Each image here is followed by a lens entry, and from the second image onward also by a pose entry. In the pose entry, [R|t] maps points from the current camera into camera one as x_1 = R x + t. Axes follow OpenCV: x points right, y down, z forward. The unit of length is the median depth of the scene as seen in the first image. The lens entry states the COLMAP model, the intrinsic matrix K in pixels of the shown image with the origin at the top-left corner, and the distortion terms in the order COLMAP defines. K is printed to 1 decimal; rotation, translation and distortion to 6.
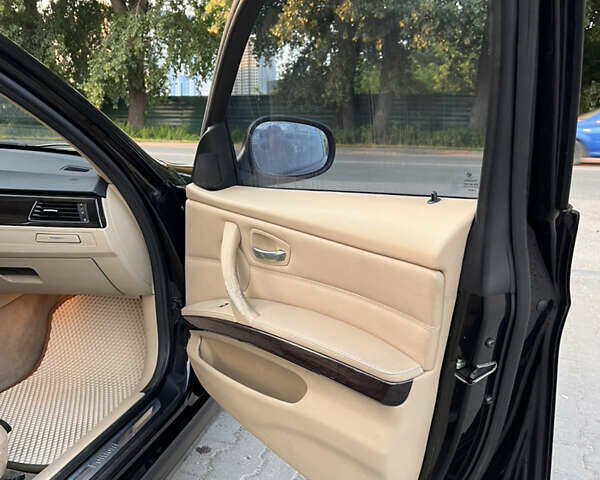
lens RADIAL K [[604.7, 0, 300.0], [0, 604.7, 240.0], [0, 0, 1]] dist [0.103122, -0.181095]
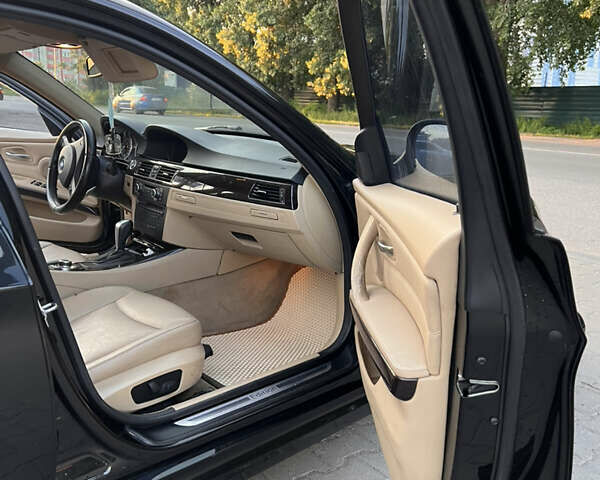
lens RADIAL K [[604.7, 0, 300.0], [0, 604.7, 240.0], [0, 0, 1]] dist [0.103122, -0.181095]
pose [[0.833653, 0.133272, -0.535967, 0.253582], [-0.125130, 0.990791, 0.051737, -0.017916], [0.537926, 0.023935, 0.842652, -0.001127]]
